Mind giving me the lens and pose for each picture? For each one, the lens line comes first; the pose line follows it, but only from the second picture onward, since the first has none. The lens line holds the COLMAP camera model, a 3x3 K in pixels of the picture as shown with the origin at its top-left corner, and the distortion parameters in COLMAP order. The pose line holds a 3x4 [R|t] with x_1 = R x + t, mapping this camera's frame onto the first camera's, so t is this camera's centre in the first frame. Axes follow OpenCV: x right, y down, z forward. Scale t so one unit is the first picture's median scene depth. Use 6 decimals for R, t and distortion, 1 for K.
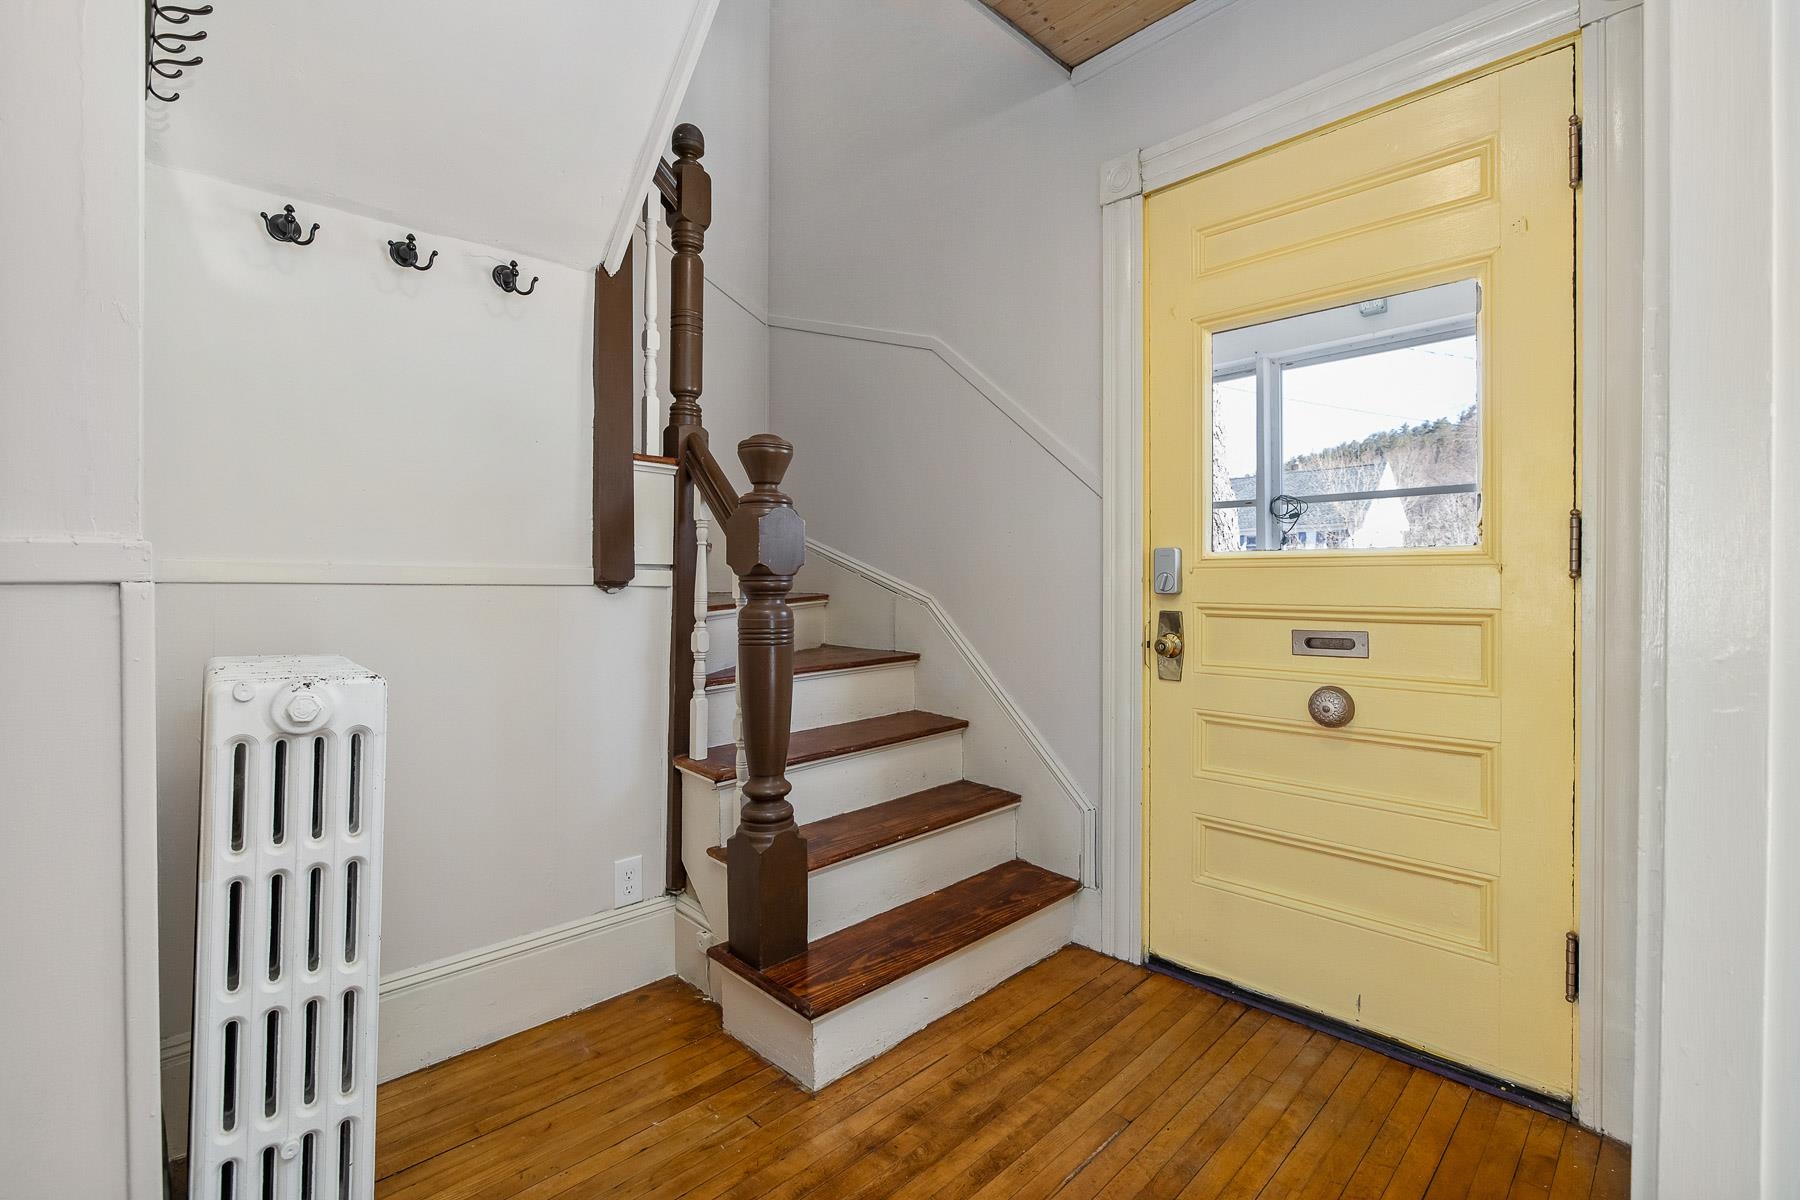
lens RADIAL K [[800.0, 0, 895.4], [0, 800.0, 587.1], [0, 0, 1]] dist [-0.008310, 0.000534]
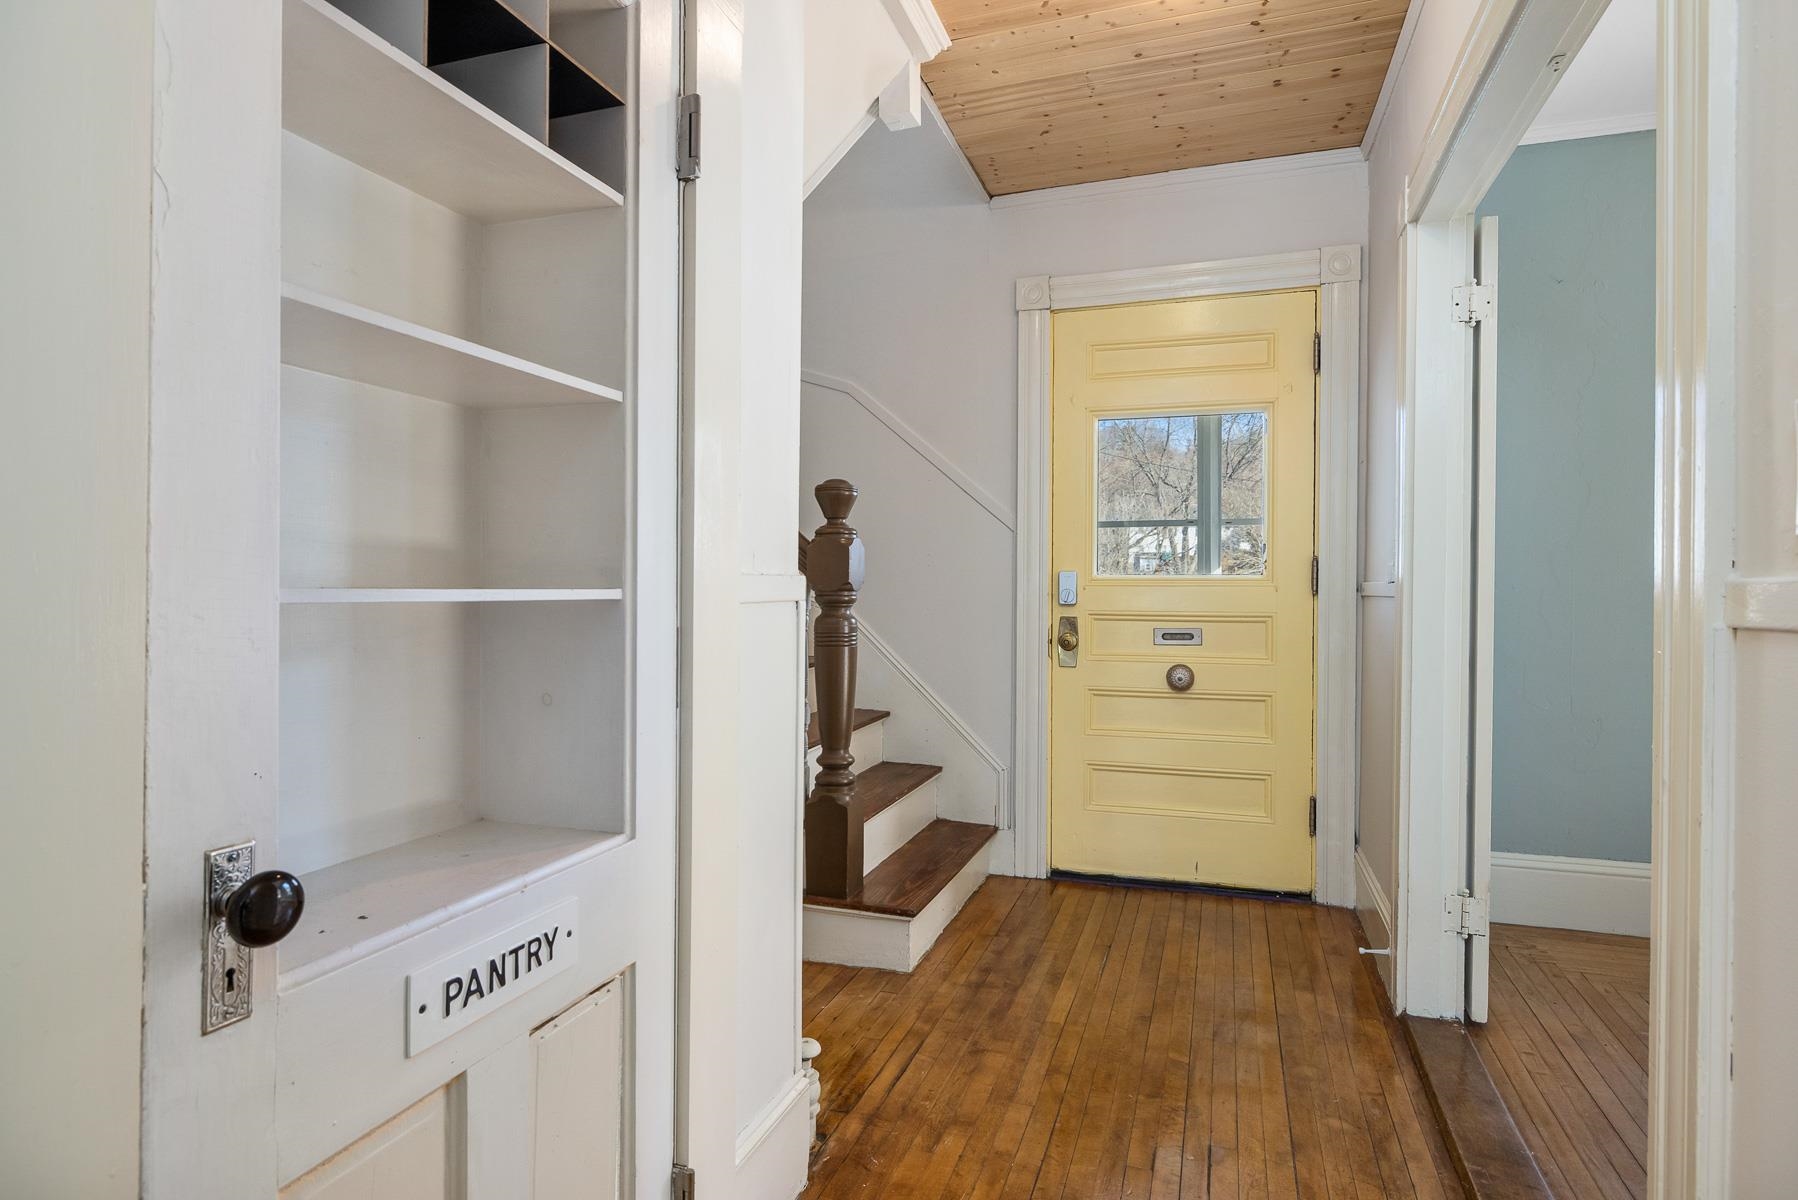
lens RADIAL K [[964.8, 0, 896.7], [0, 964.8, 599.4], [0, 0, 1]] dist [0.001906, -0.000027]
pose [[0.891629, -0.001492, 0.452765, -0.741366], [-0.000321, 0.999992, 0.003927, -0.006927], [-0.452767, -0.003647, 0.891621, -0.385768]]
